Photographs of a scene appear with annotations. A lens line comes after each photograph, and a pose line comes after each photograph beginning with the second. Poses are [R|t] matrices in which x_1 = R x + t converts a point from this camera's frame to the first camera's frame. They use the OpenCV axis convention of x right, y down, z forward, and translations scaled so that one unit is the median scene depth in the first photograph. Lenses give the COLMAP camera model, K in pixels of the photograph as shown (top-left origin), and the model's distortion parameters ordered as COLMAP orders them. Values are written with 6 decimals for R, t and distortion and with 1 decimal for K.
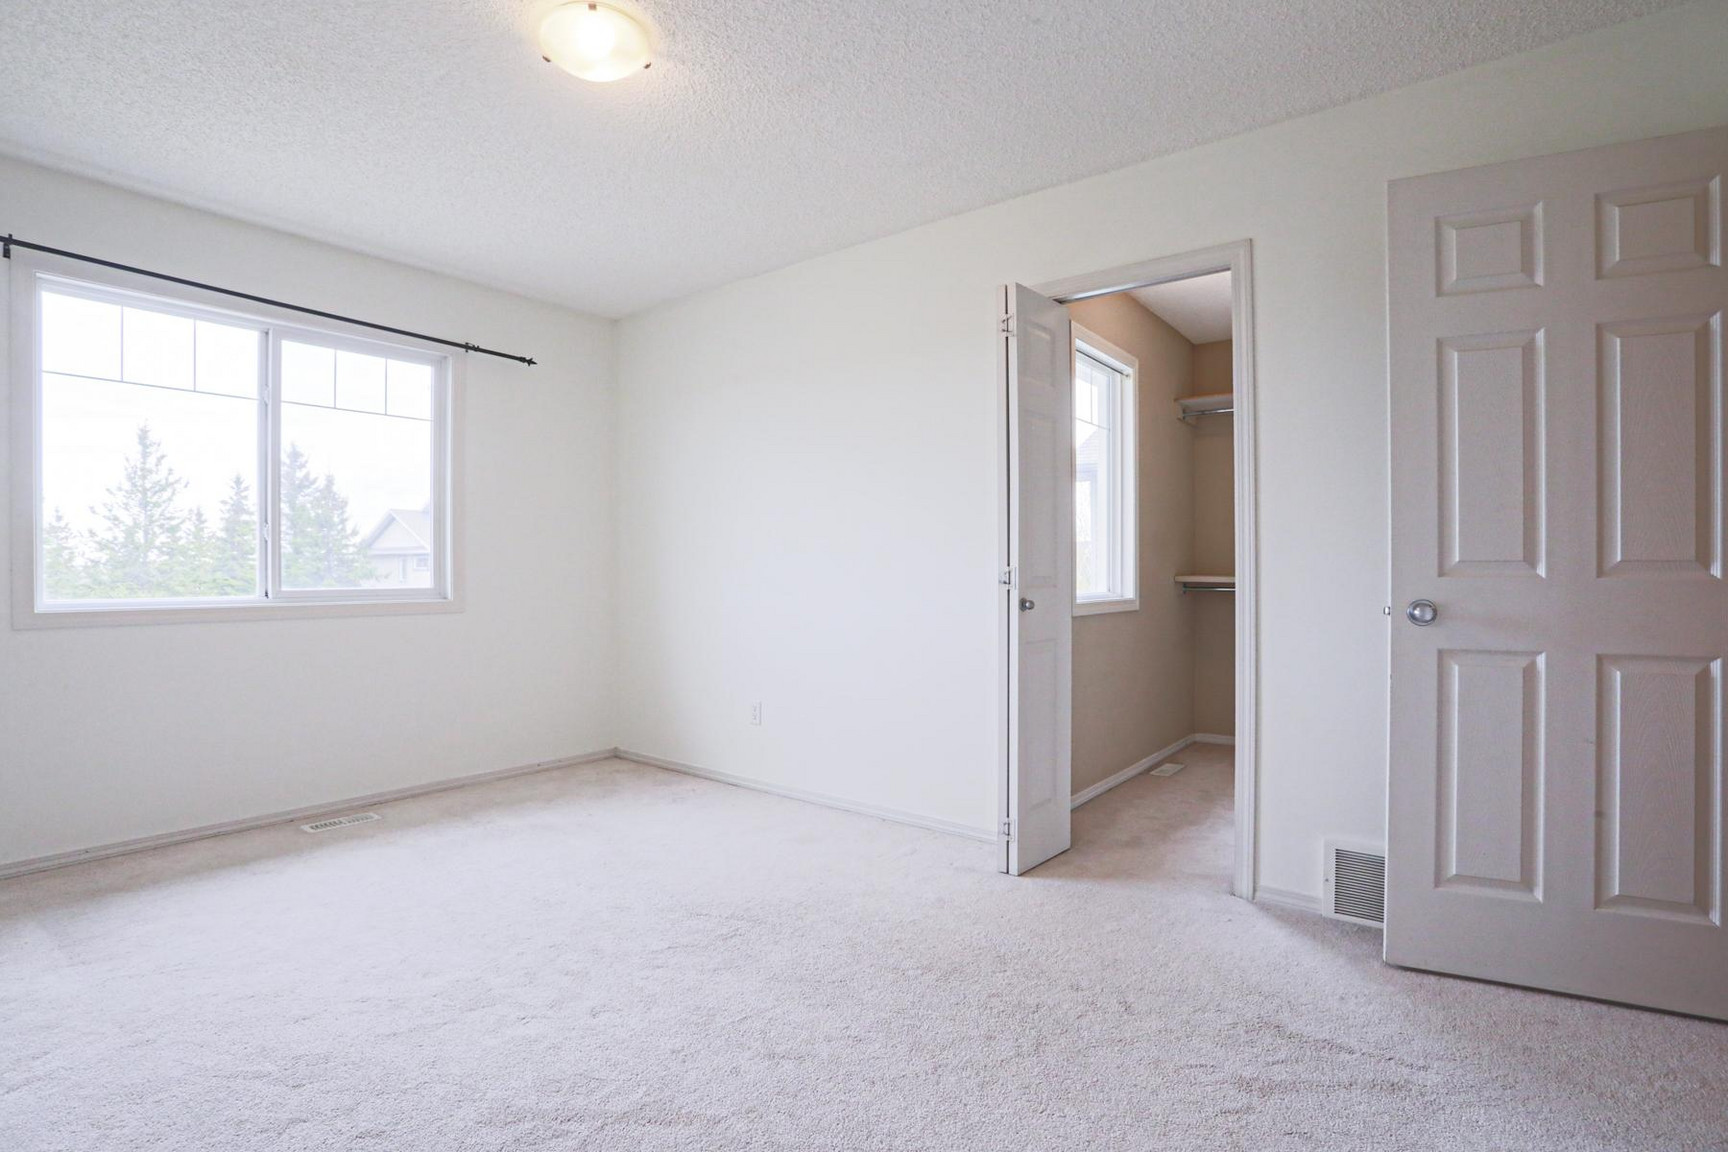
lens RADIAL K [[844.8, 0, 857.0], [0, 844.8, 575.0], [0, 0, 1]] dist [-0.068542, 0.028949]
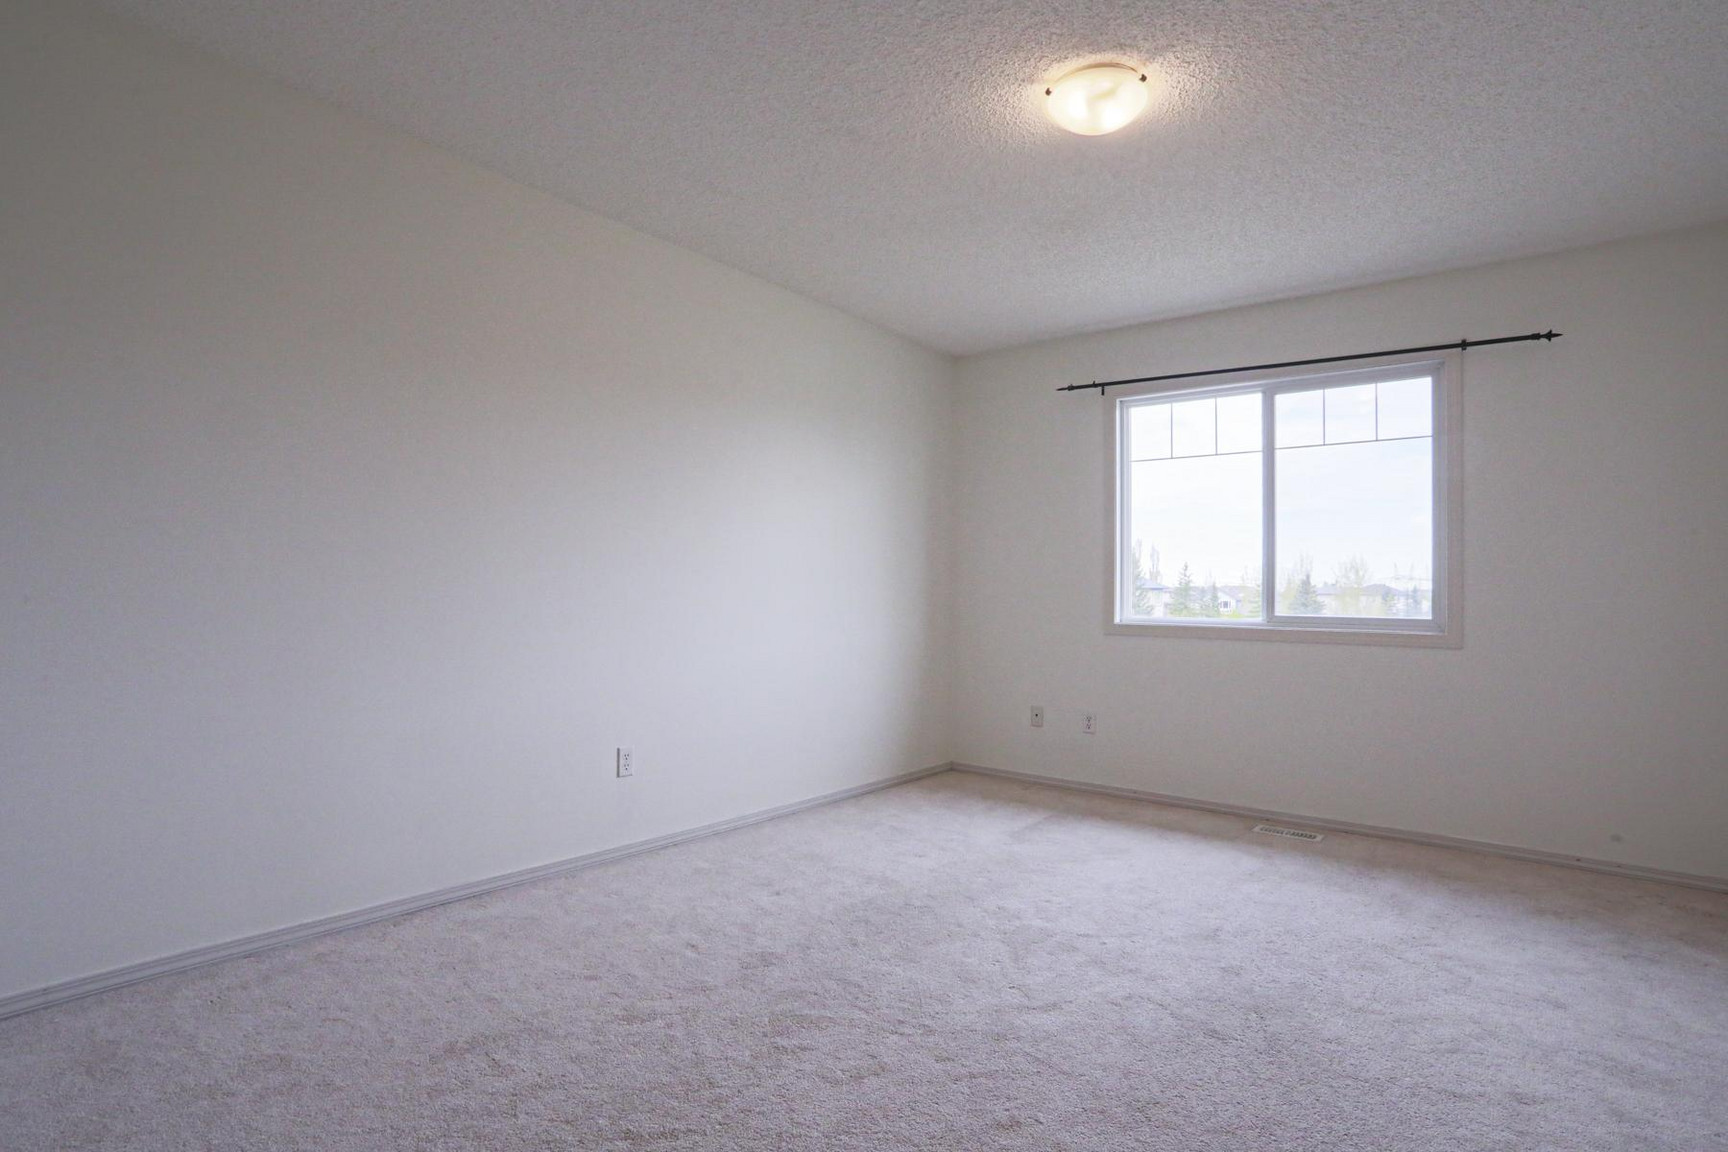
lens RADIAL K [[844.8, 0, 857.0], [0, 844.8, 575.0], [0, 0, 1]] dist [-0.068542, 0.028949]
pose [[-0.001519, -0.023332, -0.999727, 0.529749], [-0.023545, 0.999451, -0.023289, 0.004536], [0.999722, 0.023503, -0.002068, 0.505145]]
